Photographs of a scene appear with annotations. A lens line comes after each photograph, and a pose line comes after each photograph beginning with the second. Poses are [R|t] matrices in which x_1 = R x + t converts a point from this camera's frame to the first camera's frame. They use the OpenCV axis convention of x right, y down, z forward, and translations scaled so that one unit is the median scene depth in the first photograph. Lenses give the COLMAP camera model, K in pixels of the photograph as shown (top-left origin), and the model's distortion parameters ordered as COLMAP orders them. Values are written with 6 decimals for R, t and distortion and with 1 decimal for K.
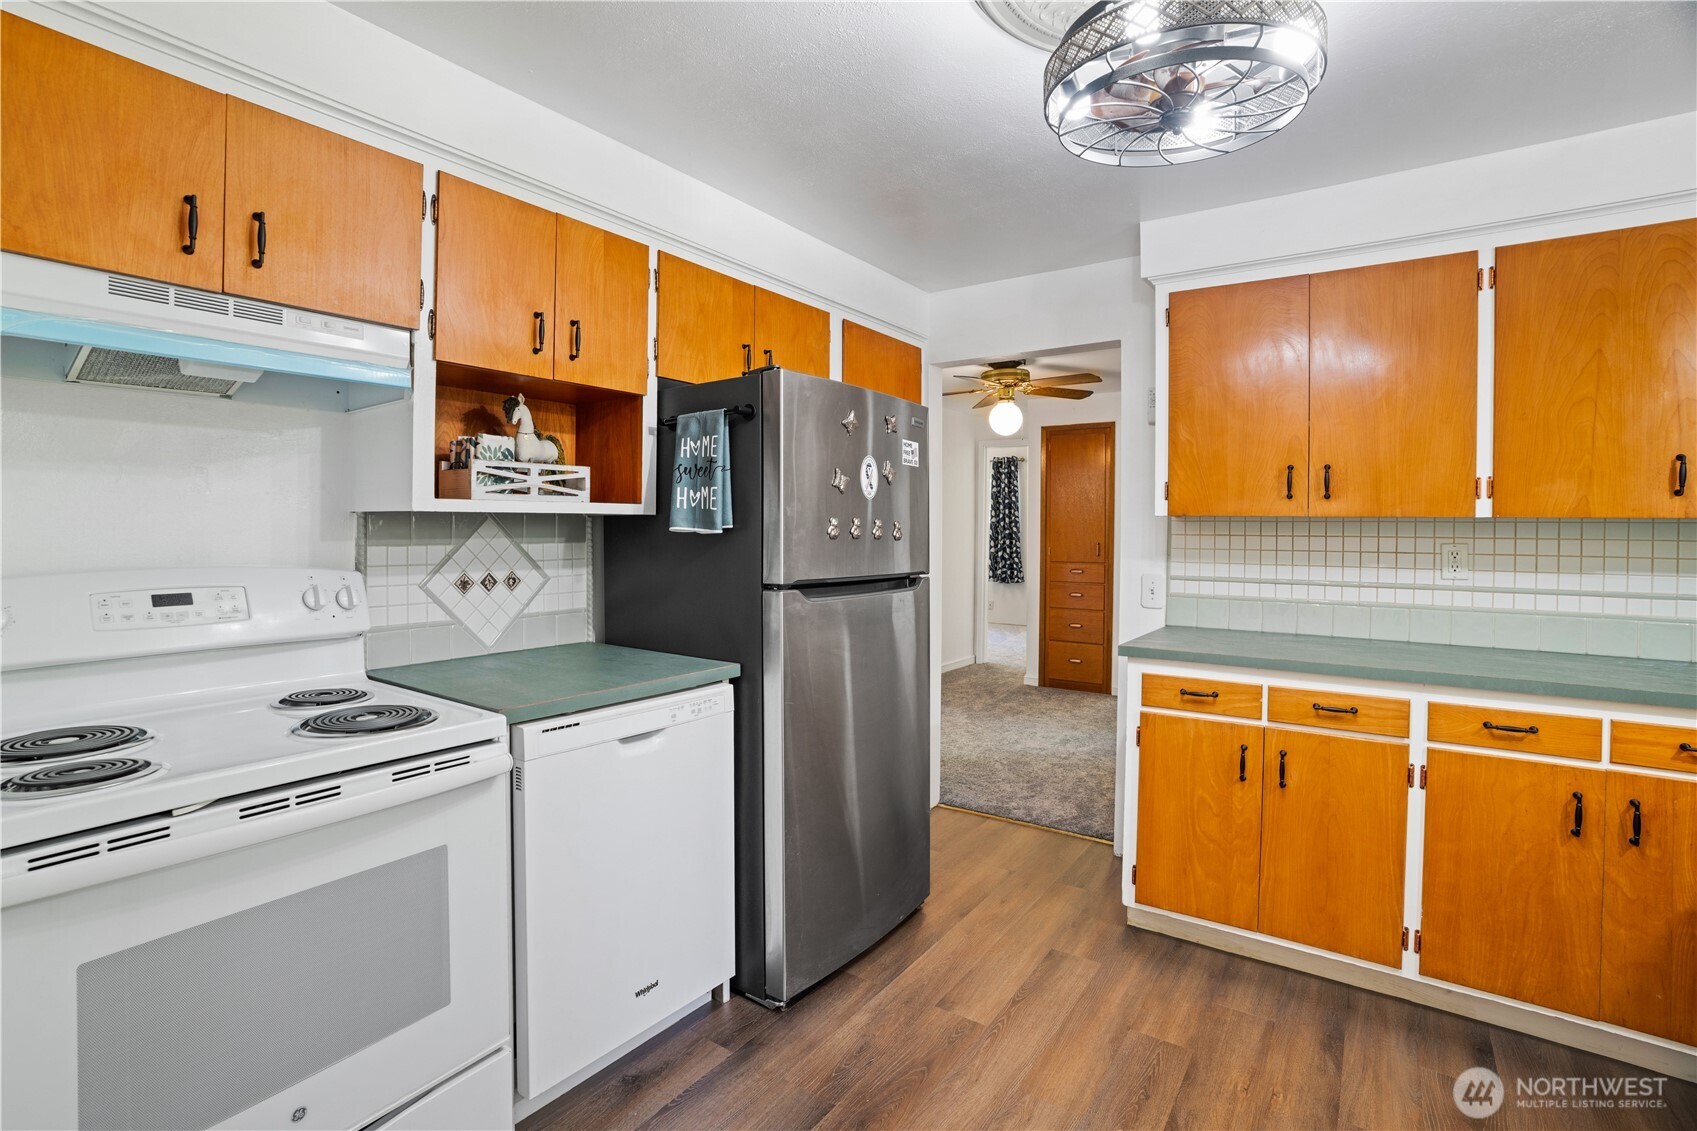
lens RADIAL K [[788.8, 0, 846.9], [0, 788.8, 528.0], [0, 0, 1]] dist [-0.033409, 0.011436]
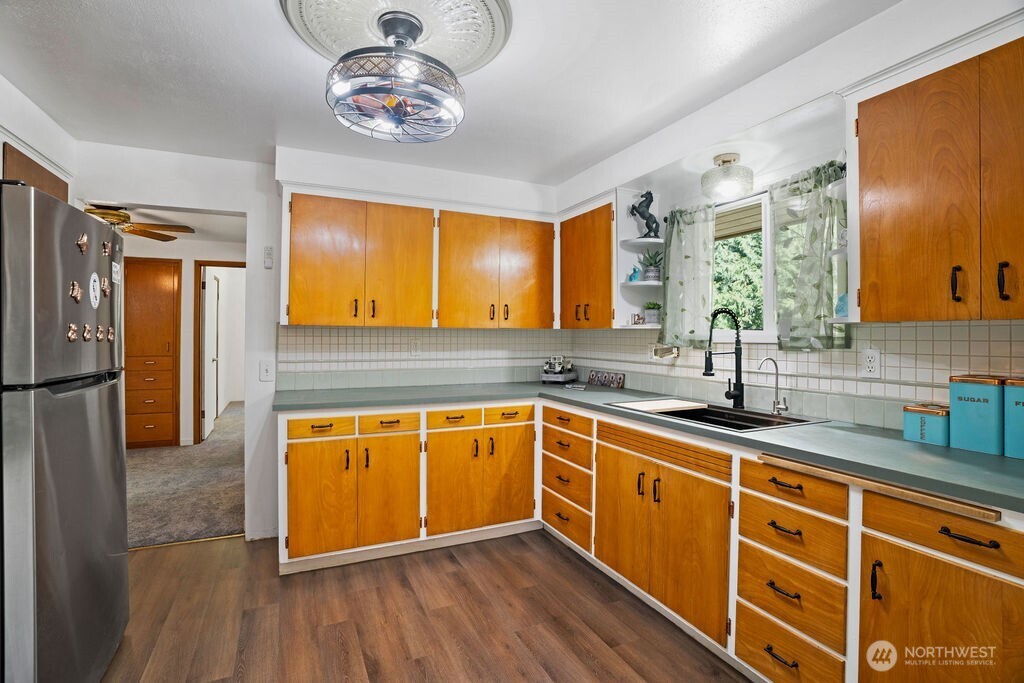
lens RADIAL K [[476.0, 0, 495.2], [0, 476.0, 329.5], [0, 0, 1]] dist [-0.033409, 0.011436]
pose [[0.538960, 0.003740, 0.842323, -0.248686], [-0.000539, 0.999991, -0.004095, -0.002322], [-0.842331, 0.001753, 0.538958, 0.099363]]
